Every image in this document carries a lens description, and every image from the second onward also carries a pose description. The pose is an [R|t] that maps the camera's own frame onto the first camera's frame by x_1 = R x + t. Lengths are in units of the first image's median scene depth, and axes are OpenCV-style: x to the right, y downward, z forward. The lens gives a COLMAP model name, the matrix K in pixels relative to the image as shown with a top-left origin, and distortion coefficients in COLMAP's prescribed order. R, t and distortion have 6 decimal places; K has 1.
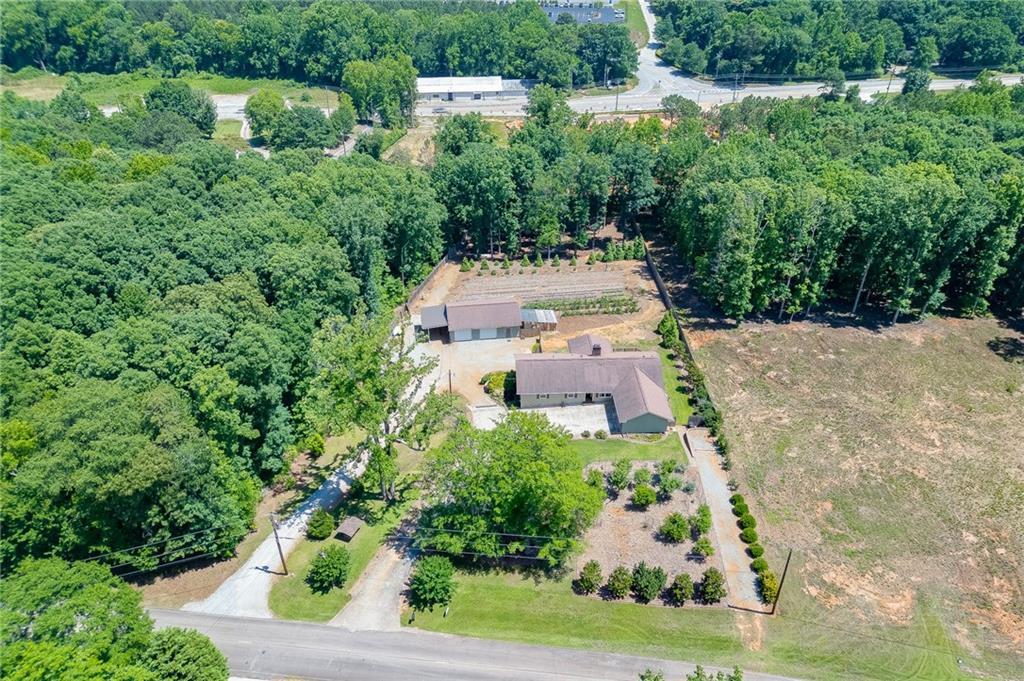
lens RADIAL K [[714.1, 0, 509.6], [0, 714.1, 343.7], [0, 0, 1]] dist [0.081539, -0.073041]
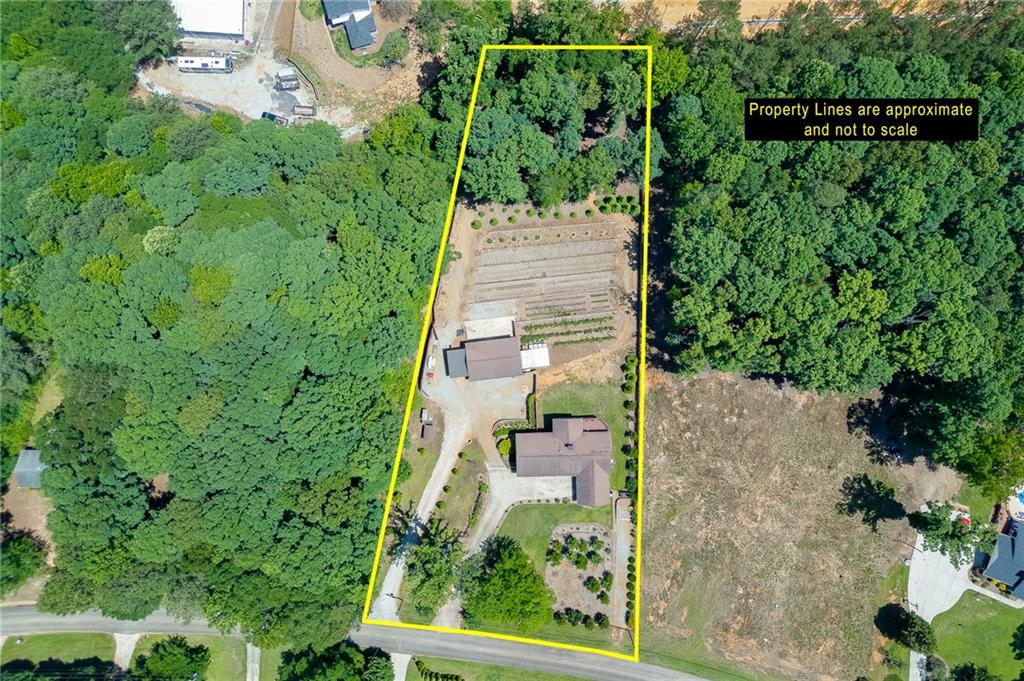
lens RADIAL K [[714.1, 0, 509.6], [0, 714.1, 343.7], [0, 0, 1]] dist [0.081539, -0.073041]
pose [[0.999854, 0.016188, -0.005405, -0.001788], [-0.005208, 0.590983, 0.806668, -1.278284], [0.016253, -0.806522, 0.590981, 0.266282]]
